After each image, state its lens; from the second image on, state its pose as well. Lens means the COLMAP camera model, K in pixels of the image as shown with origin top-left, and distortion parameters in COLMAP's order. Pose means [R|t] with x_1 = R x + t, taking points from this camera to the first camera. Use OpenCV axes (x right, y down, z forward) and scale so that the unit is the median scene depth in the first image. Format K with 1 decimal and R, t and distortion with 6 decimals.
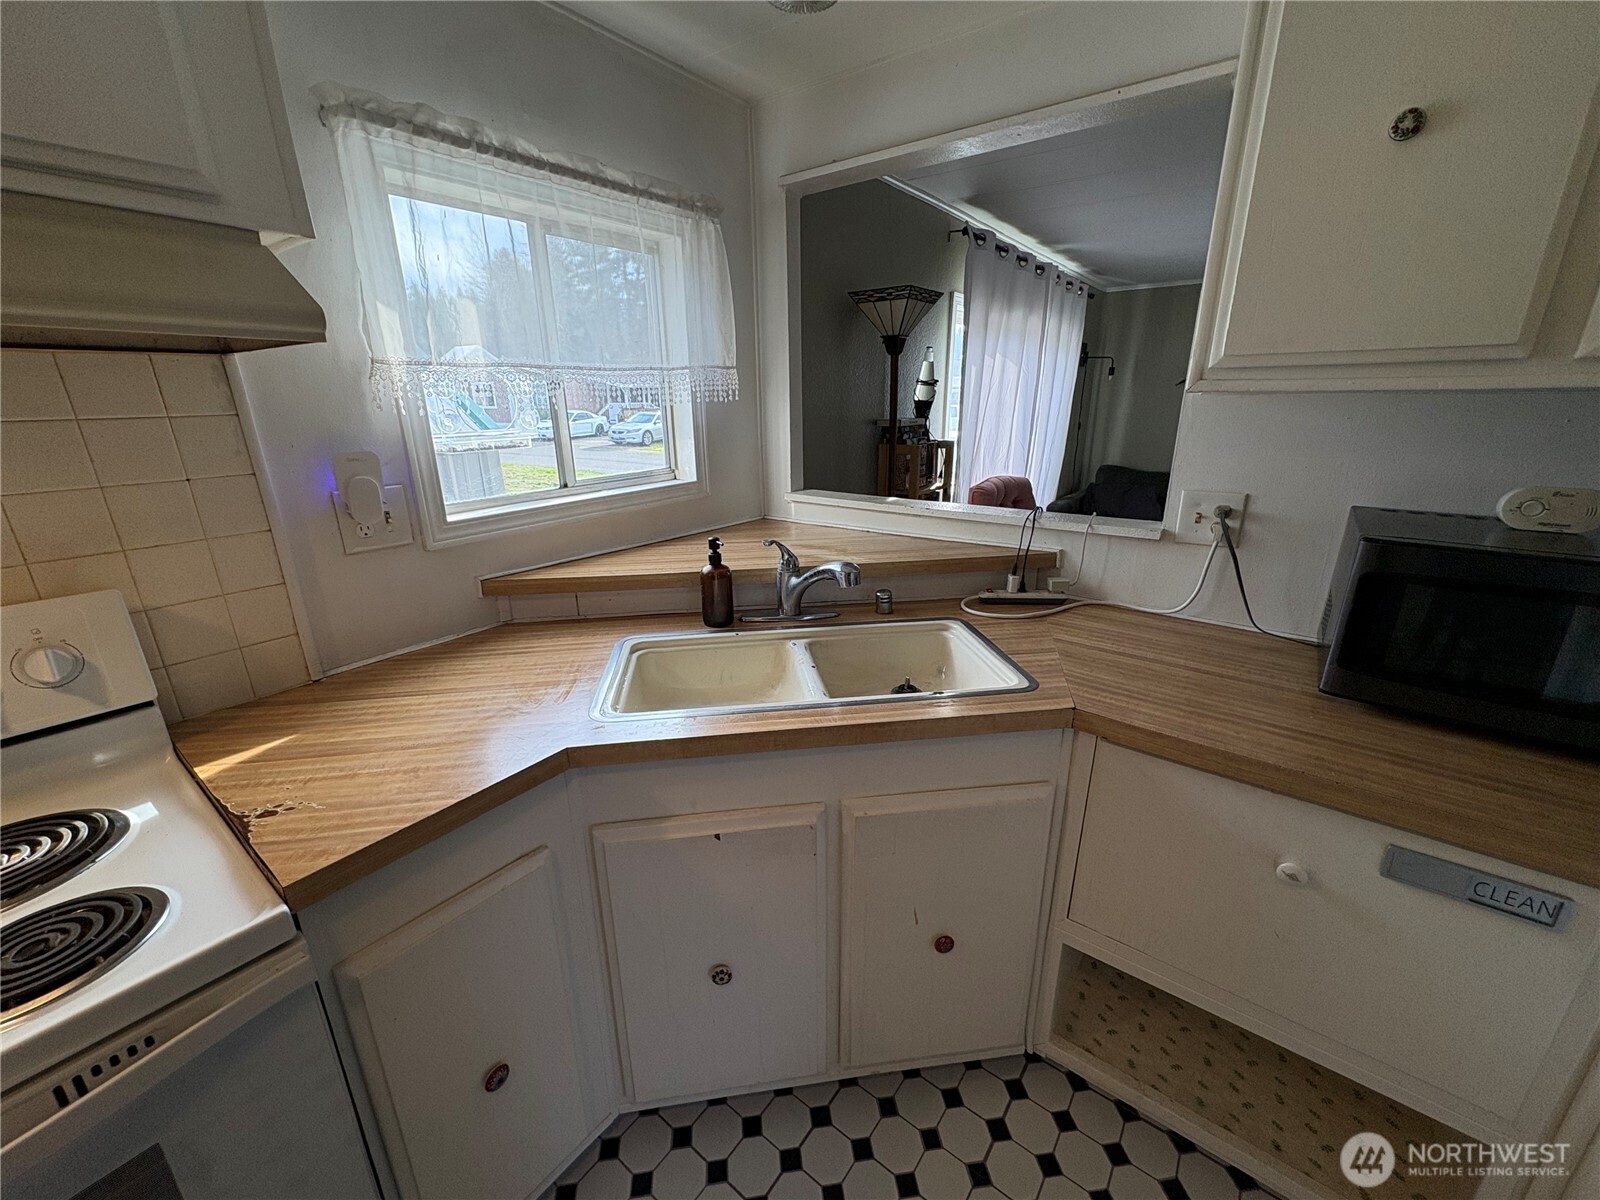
lens RADIAL K [[634.8, 0, 801.6], [0, 634.8, 599.0], [0, 0, 1]] dist [0.000715, -0.000366]
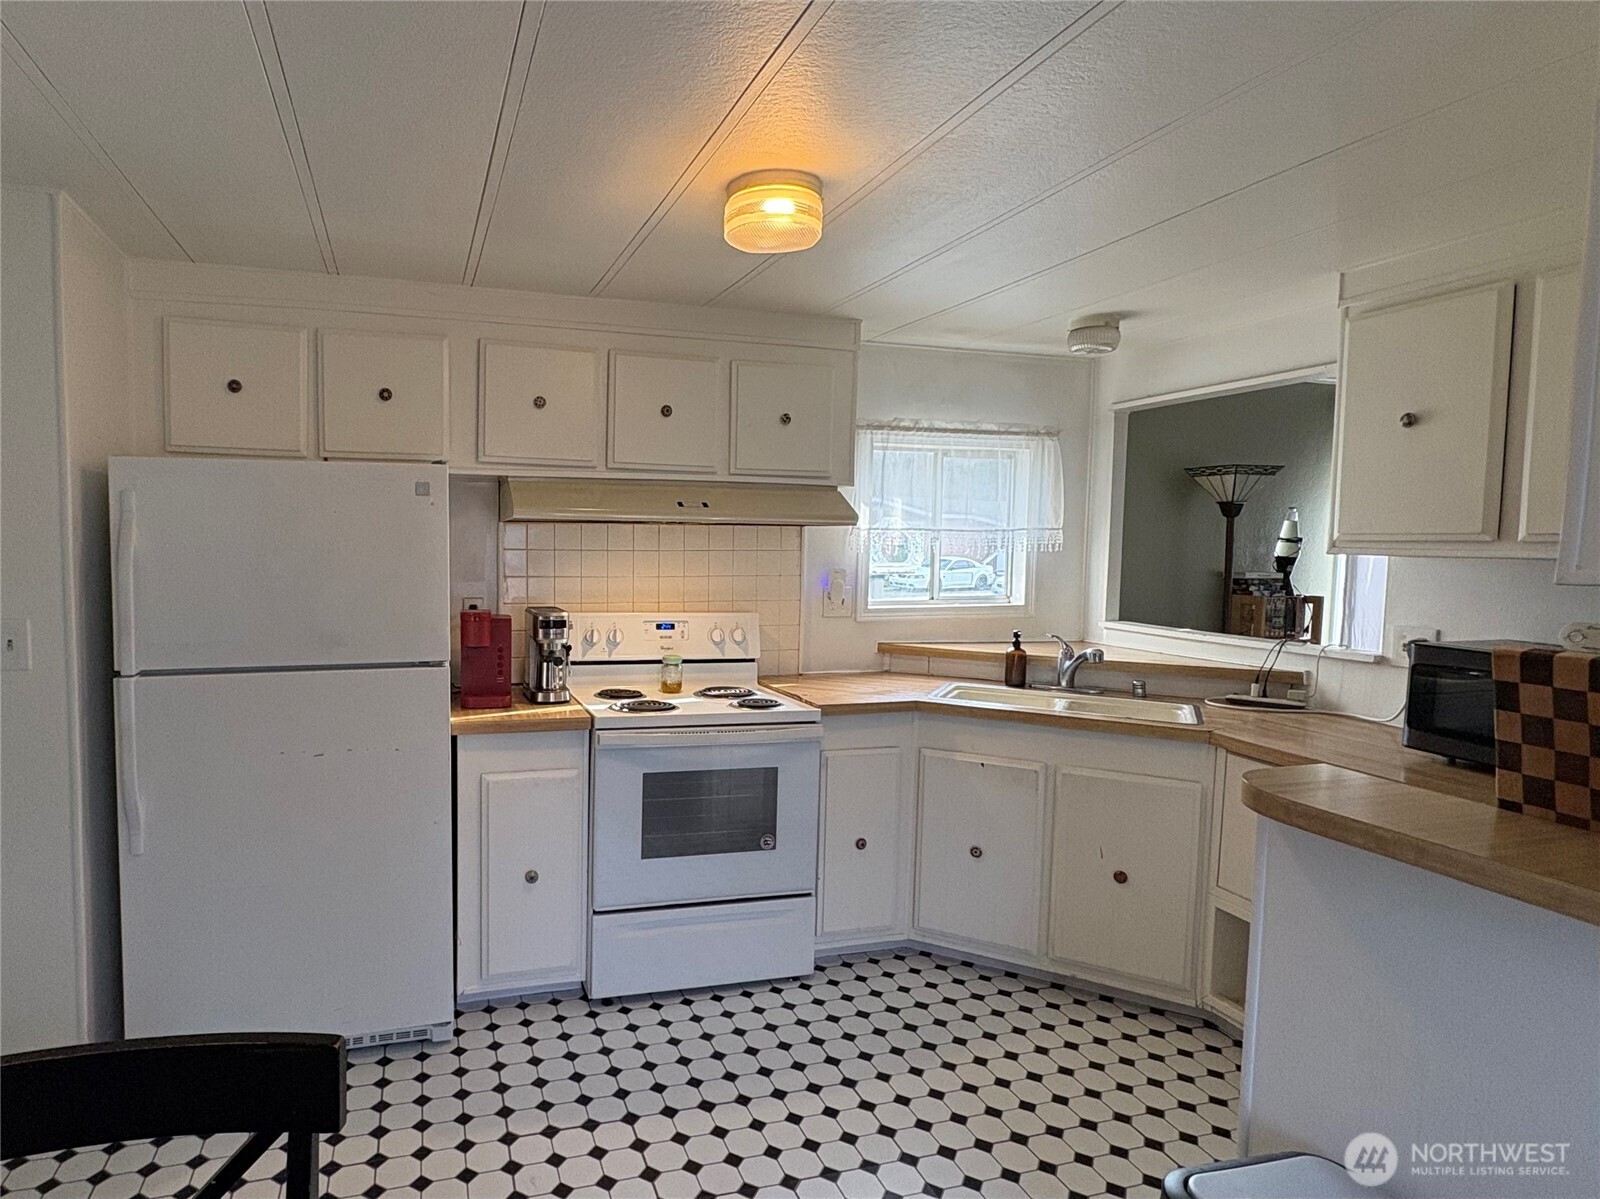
lens RADIAL K [[880.6, 0, 659.8], [0, 880.6, 600.7], [0, 0, 1]] dist [-0.001986, 0.000867]
pose [[0.793899, 0.063875, -0.604685, 0.502384], [-0.205928, 0.963944, -0.168540, 0.404453], [0.572117, 0.258326, 0.778428, -1.323037]]
